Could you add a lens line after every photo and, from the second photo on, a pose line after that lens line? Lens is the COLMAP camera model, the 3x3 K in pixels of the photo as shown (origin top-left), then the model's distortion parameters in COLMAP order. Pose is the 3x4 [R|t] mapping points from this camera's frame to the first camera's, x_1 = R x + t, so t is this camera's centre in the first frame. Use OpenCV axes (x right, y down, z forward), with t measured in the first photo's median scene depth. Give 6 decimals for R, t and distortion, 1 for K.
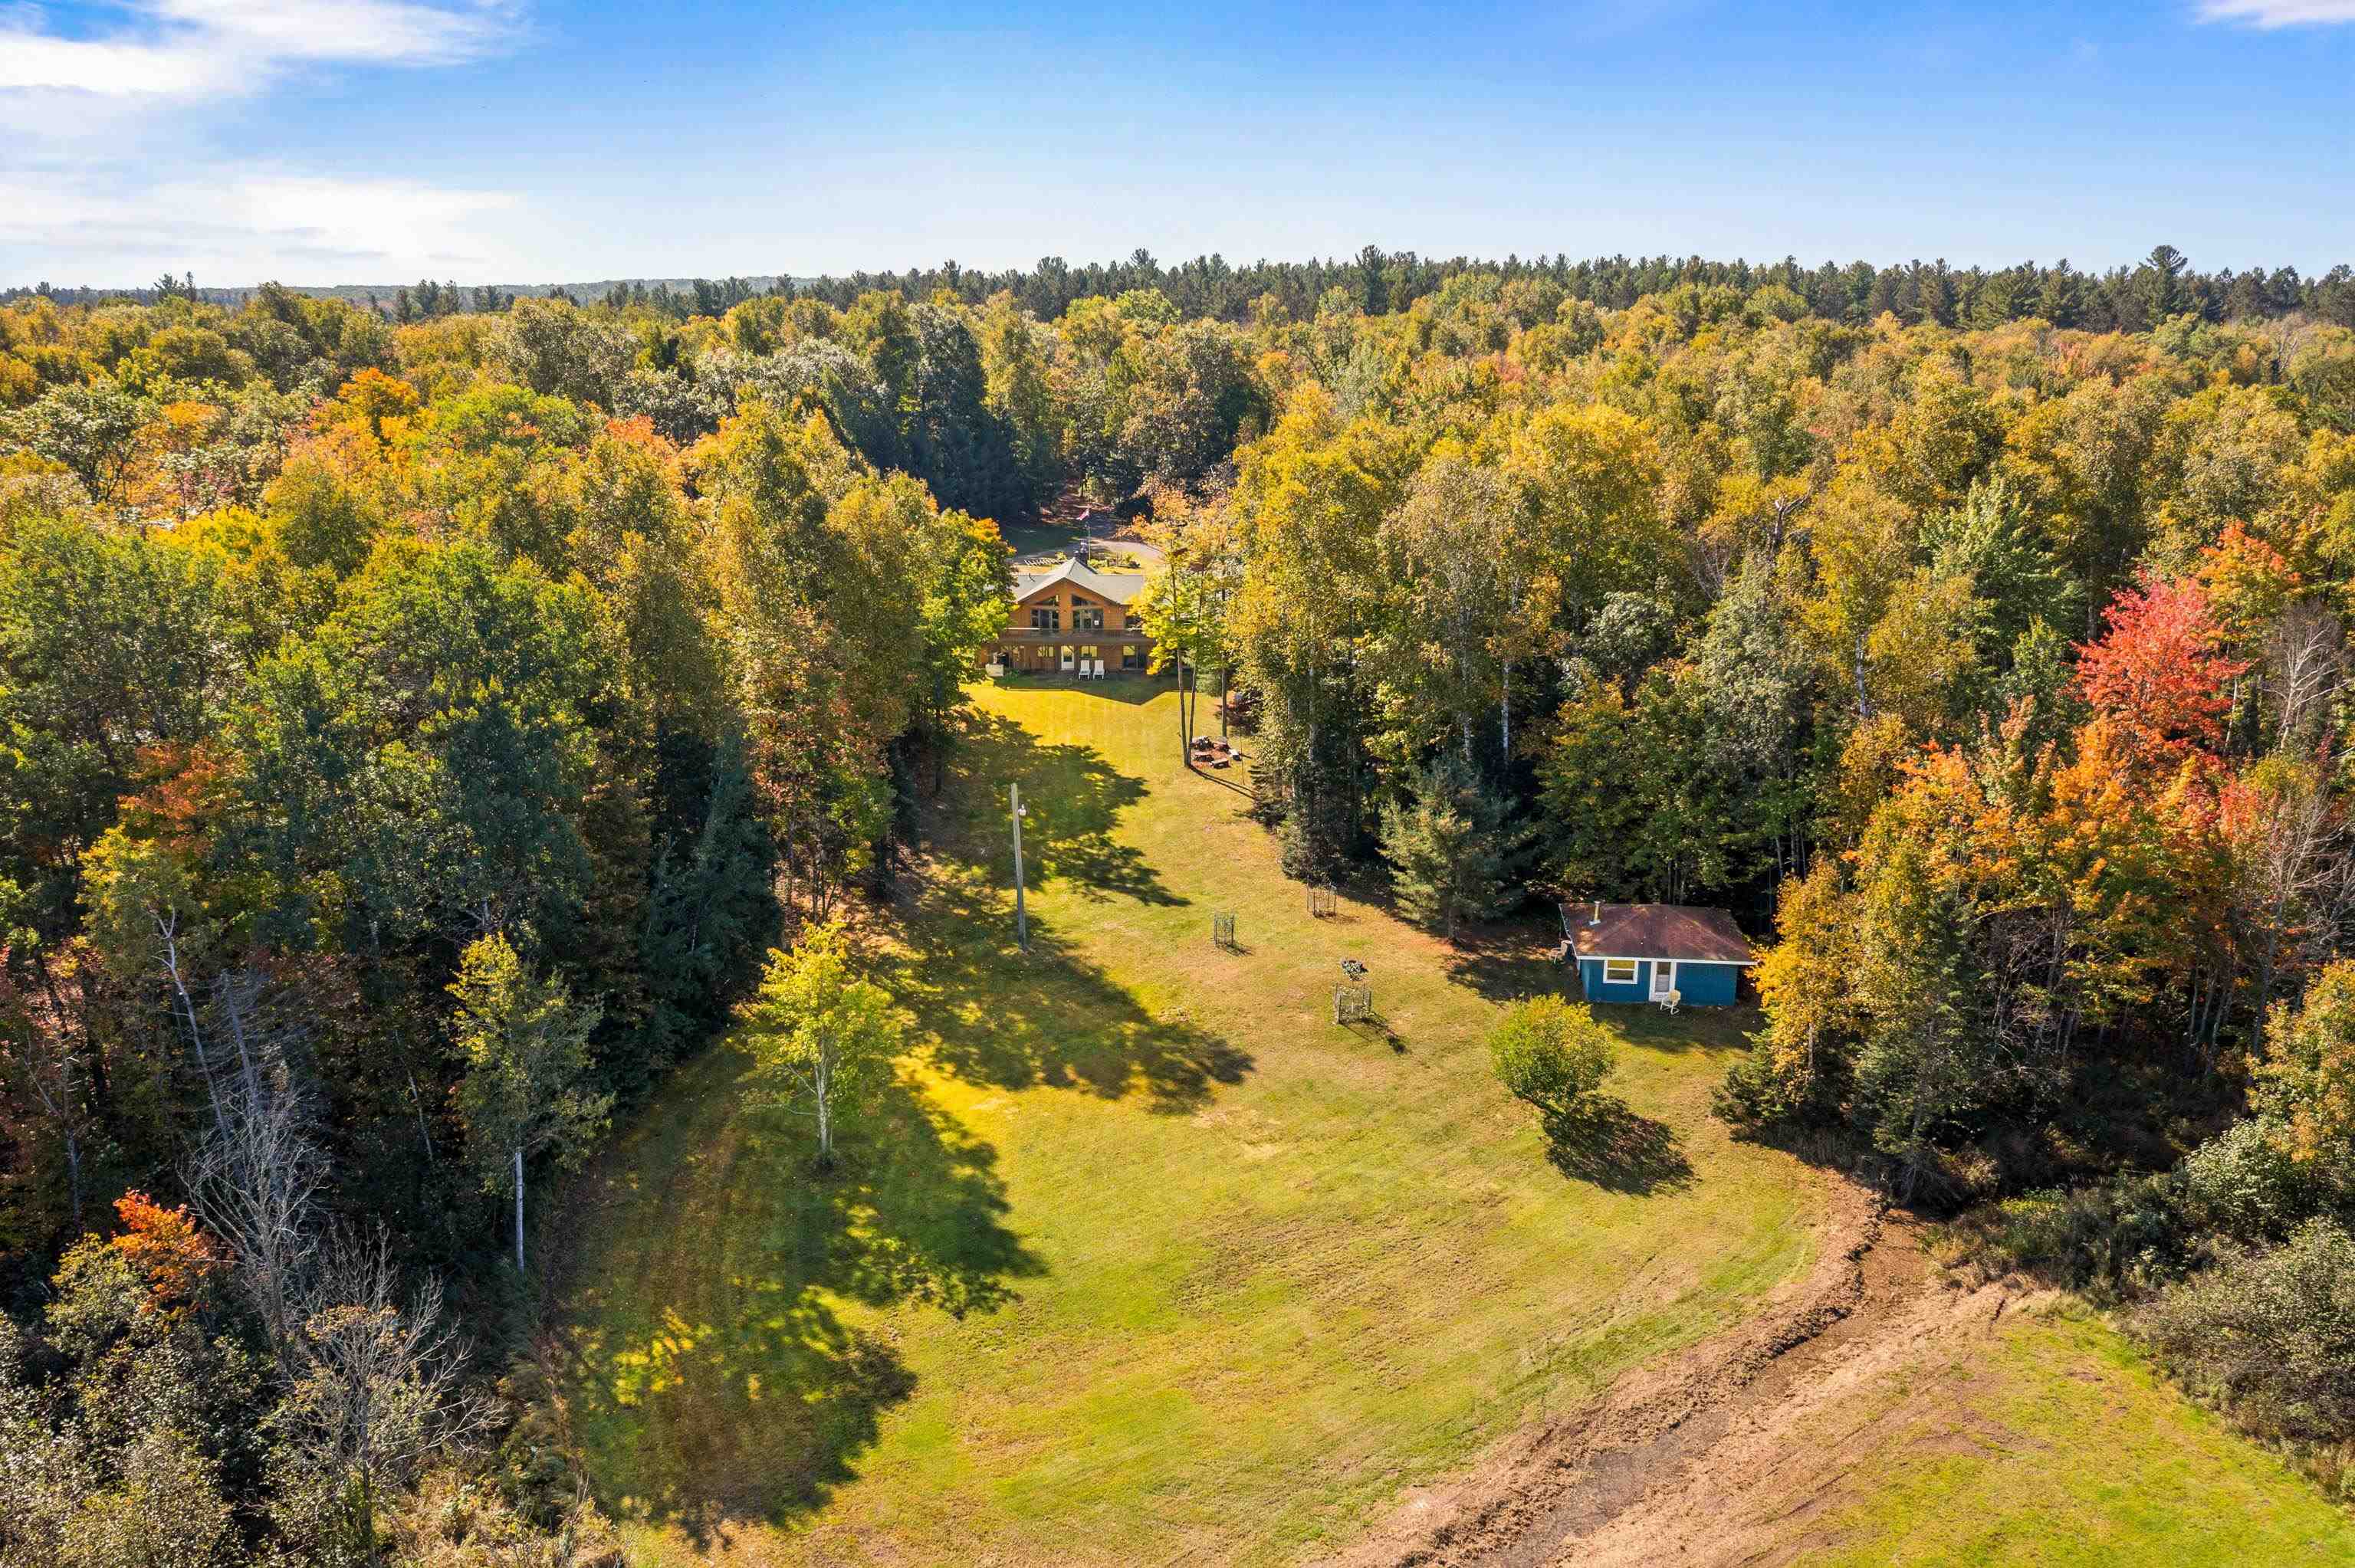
lens RADIAL K [[1860.5, 0, 1177.5], [0, 1860.5, 784.0], [0, 0, 1]] dist [-0.013088, -0.004143]
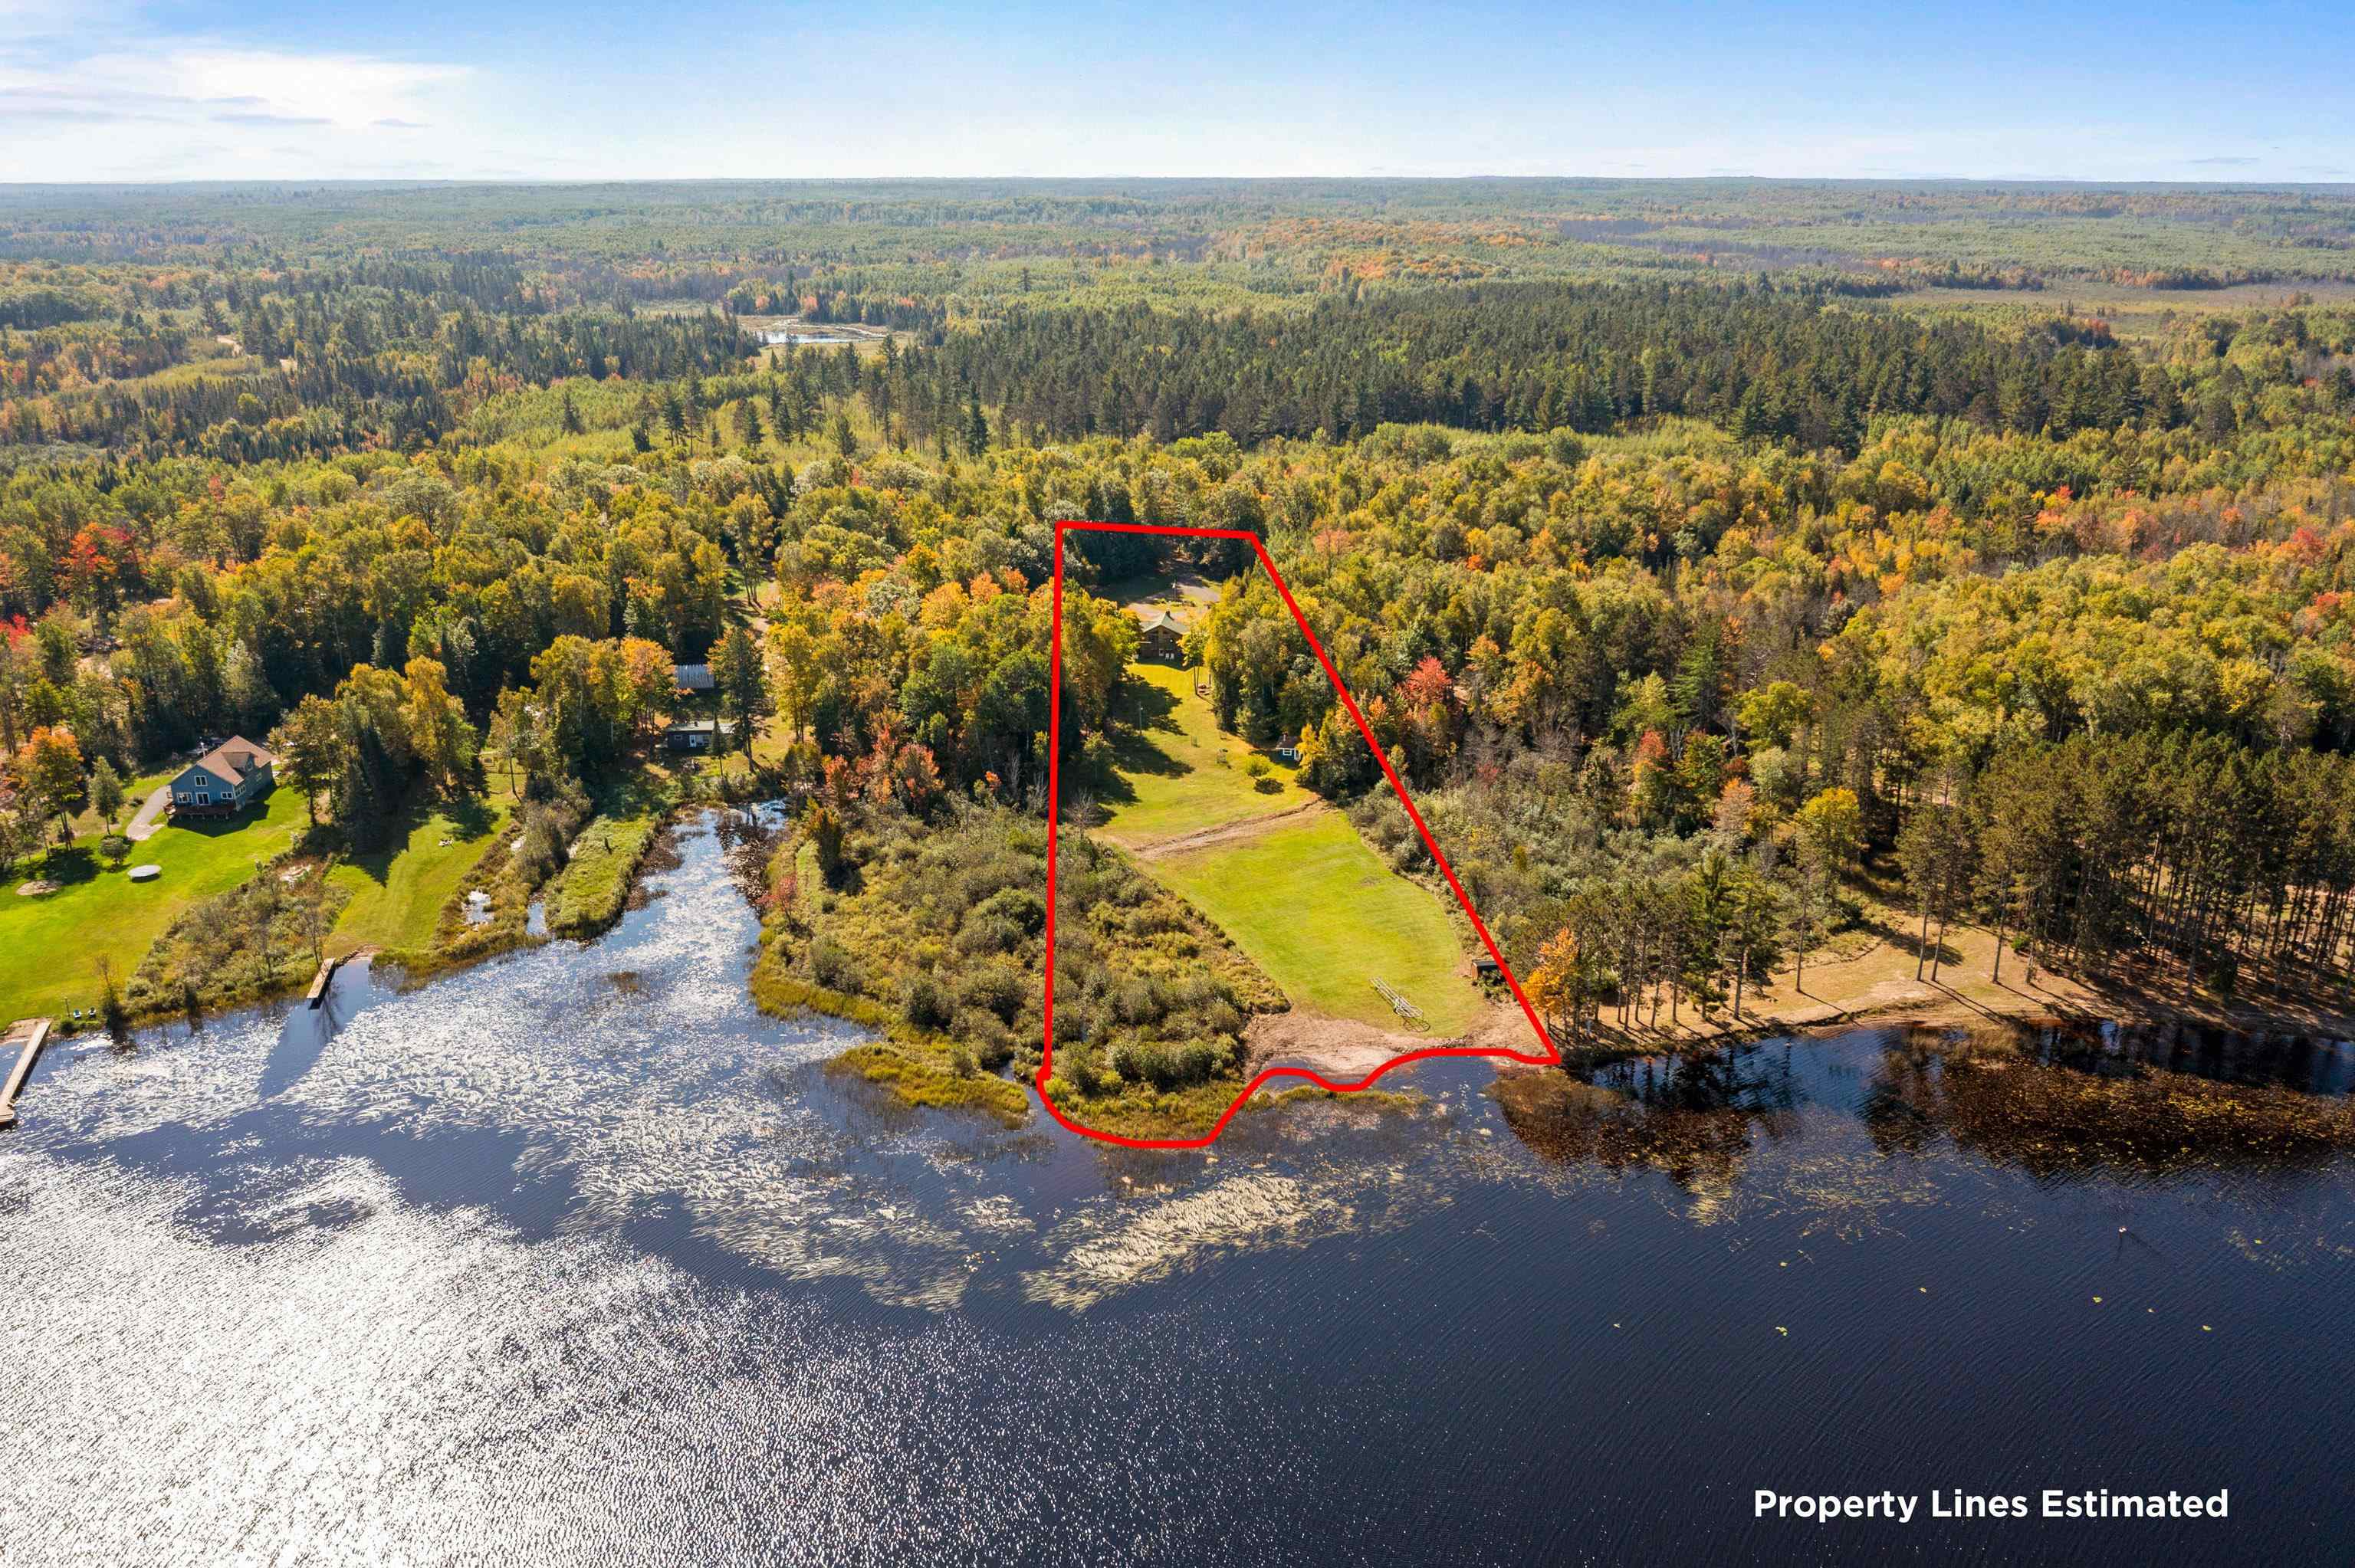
lens RADIAL K [[1860.5, 0, 1177.5], [0, 1860.5, 784.0], [0, 0, 1]] dist [-0.013088, -0.004143]
pose [[0.996931, 0.029690, -0.072441, 0.267374], [-0.025212, 0.997760, 0.061969, -0.067715], [0.074119, -0.059952, 0.995446, -2.766525]]
